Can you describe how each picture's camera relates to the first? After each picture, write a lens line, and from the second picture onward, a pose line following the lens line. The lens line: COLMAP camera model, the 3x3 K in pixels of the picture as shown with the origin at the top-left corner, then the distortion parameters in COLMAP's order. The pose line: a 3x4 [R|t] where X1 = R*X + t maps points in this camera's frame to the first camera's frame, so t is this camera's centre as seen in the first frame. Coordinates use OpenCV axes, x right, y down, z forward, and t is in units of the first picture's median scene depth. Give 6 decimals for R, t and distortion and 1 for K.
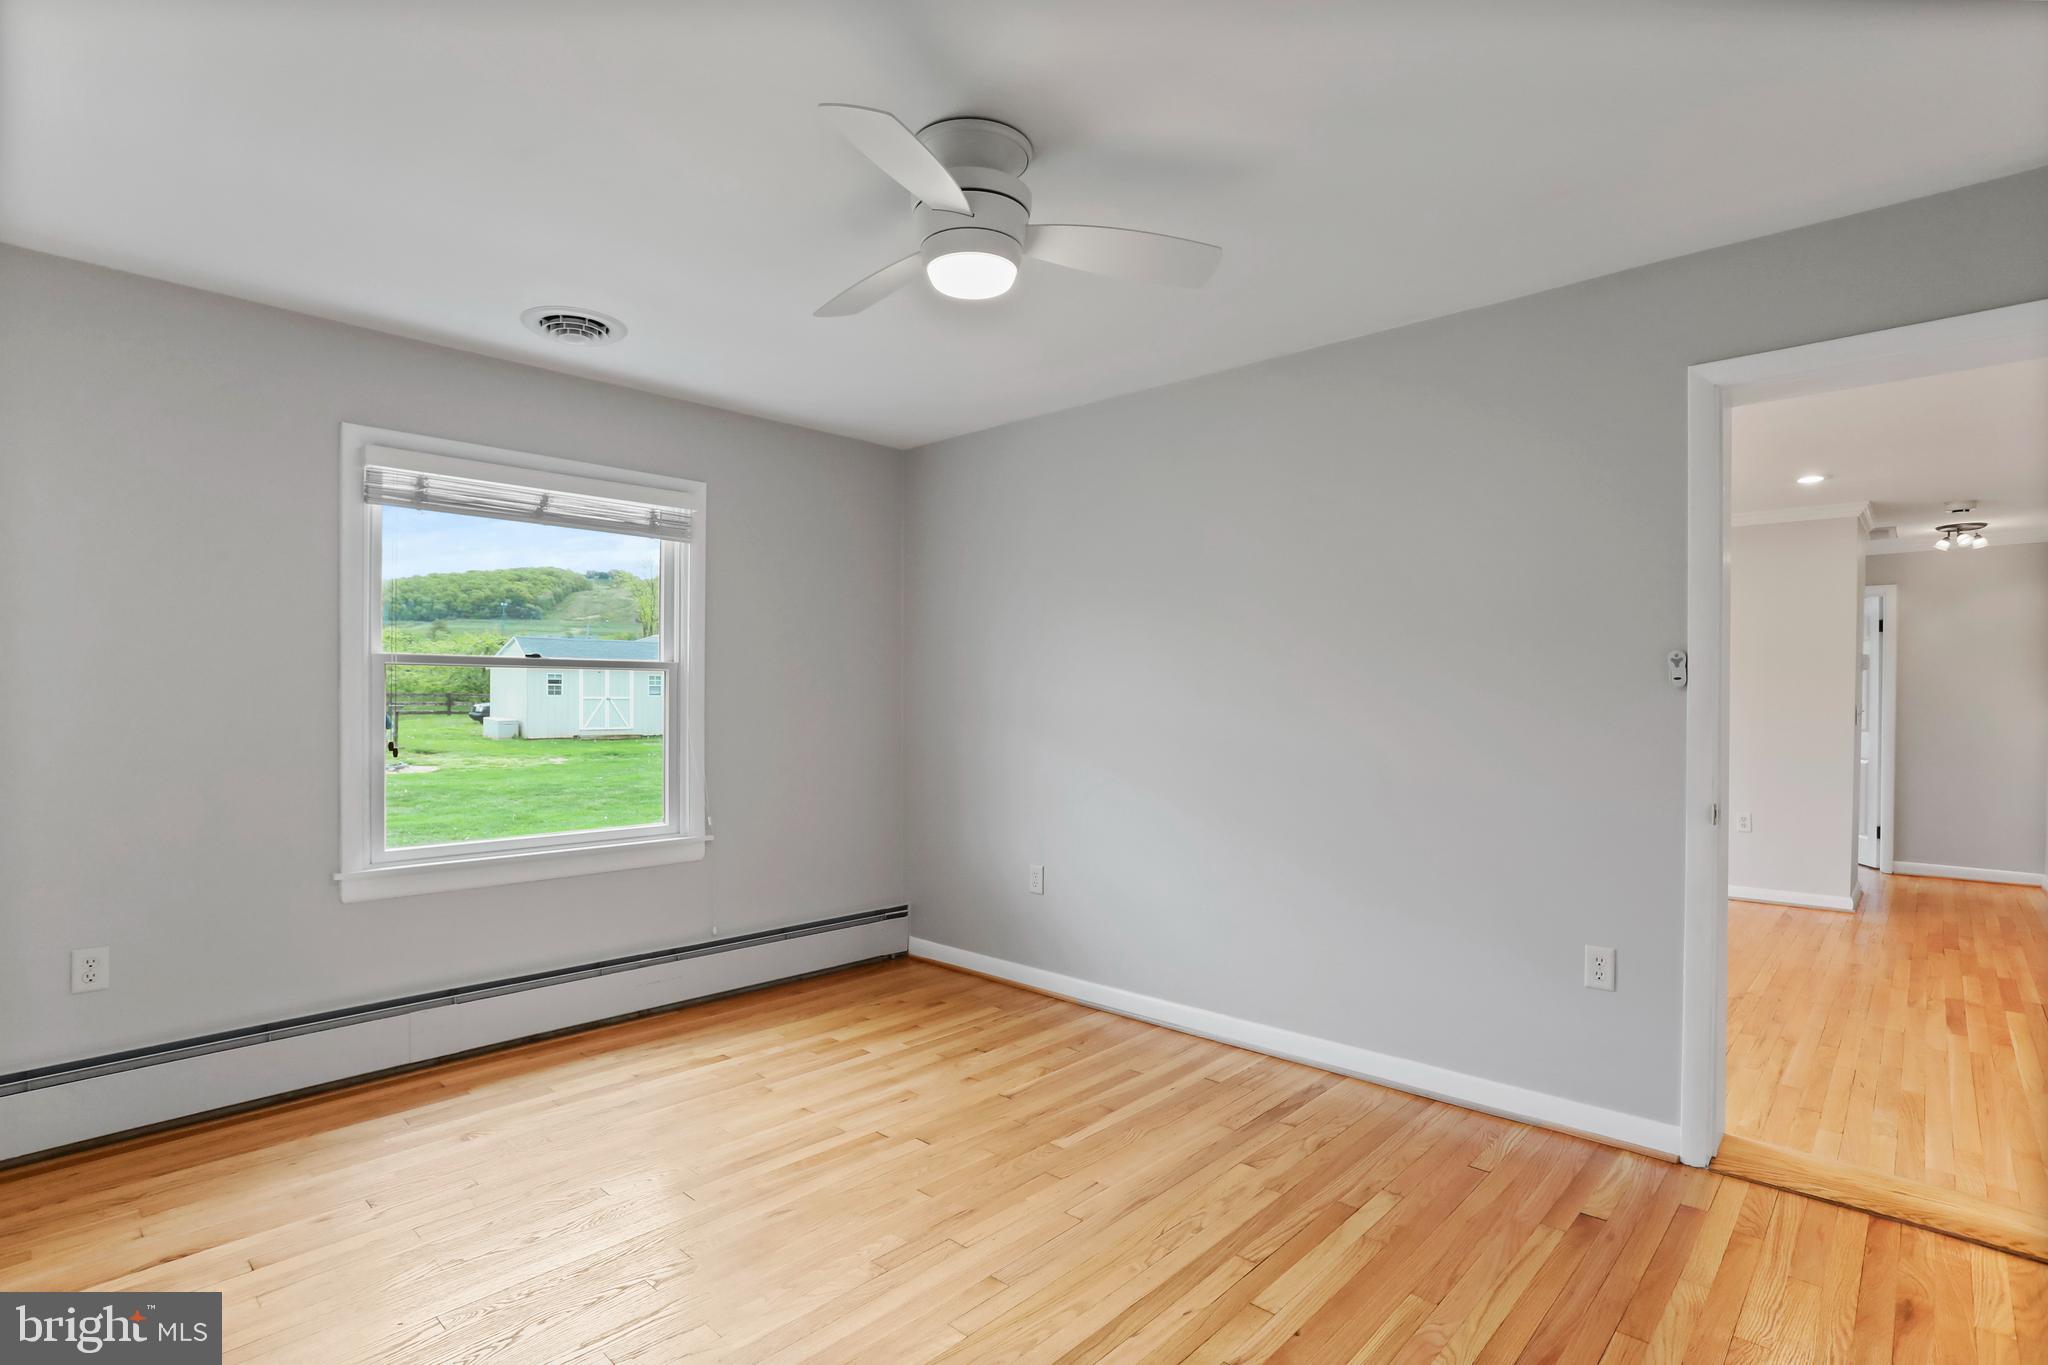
lens RADIAL K [[1010.7, 0, 1013.7], [0, 1010.7, 691.4], [0, 0, 1]] dist [-0.047586, 0.022446]
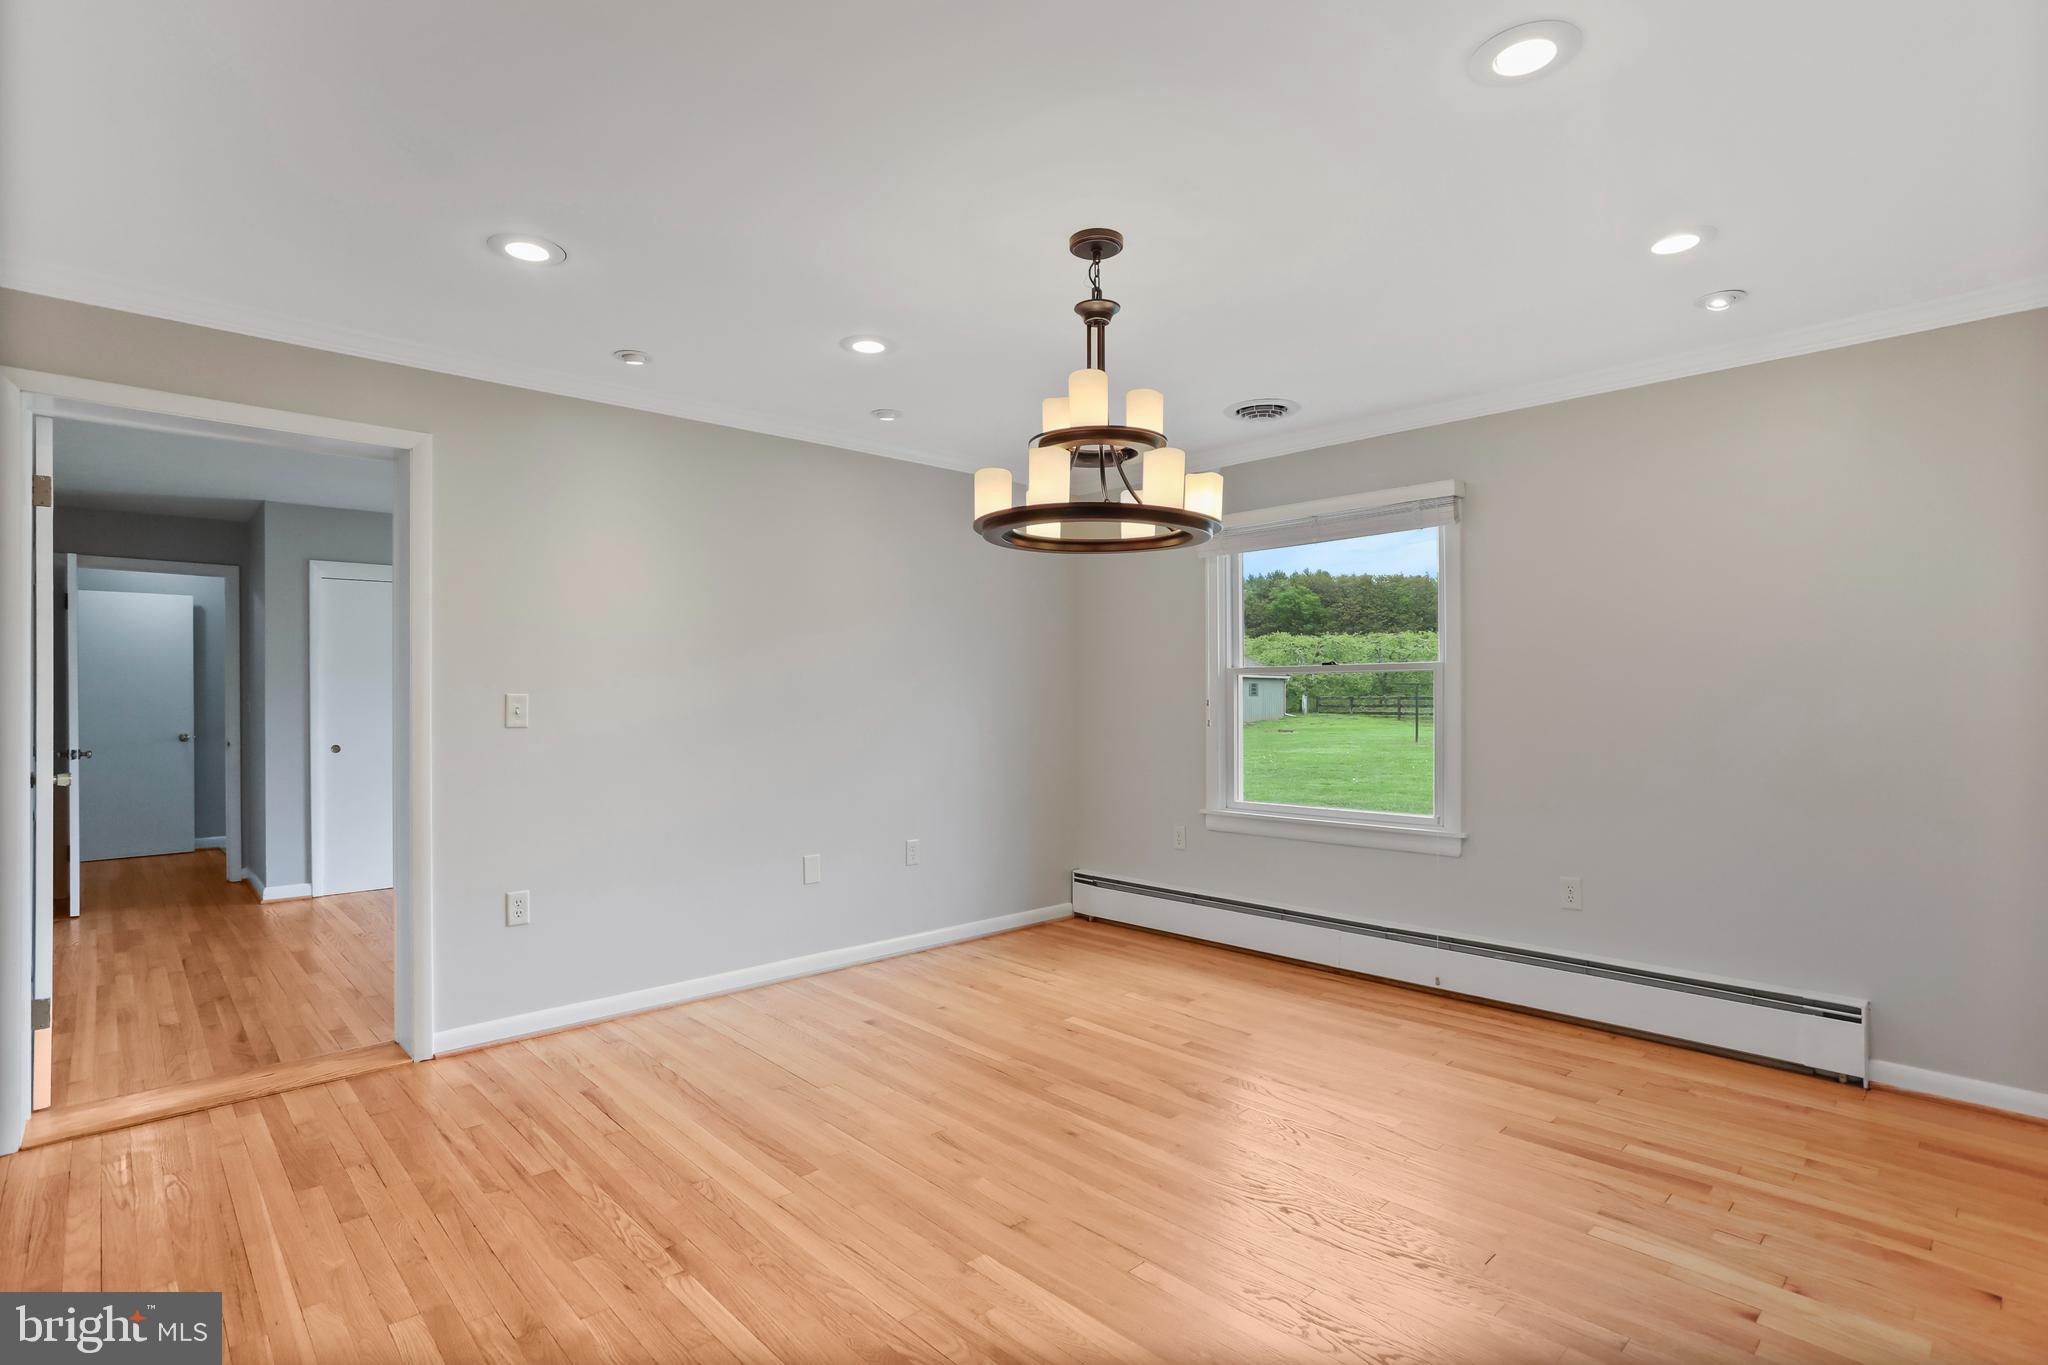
lens RADIAL K [[944.0, 0, 1084.6], [0, 944.0, 688.7], [0, 0, 1]] dist [-0.045046, -0.000255]
pose [[0.011548, -0.007340, -0.999906, 0.713614], [0.007582, 0.999945, -0.007253, 0.003119], [0.999905, -0.007497, 0.011603, 0.700020]]
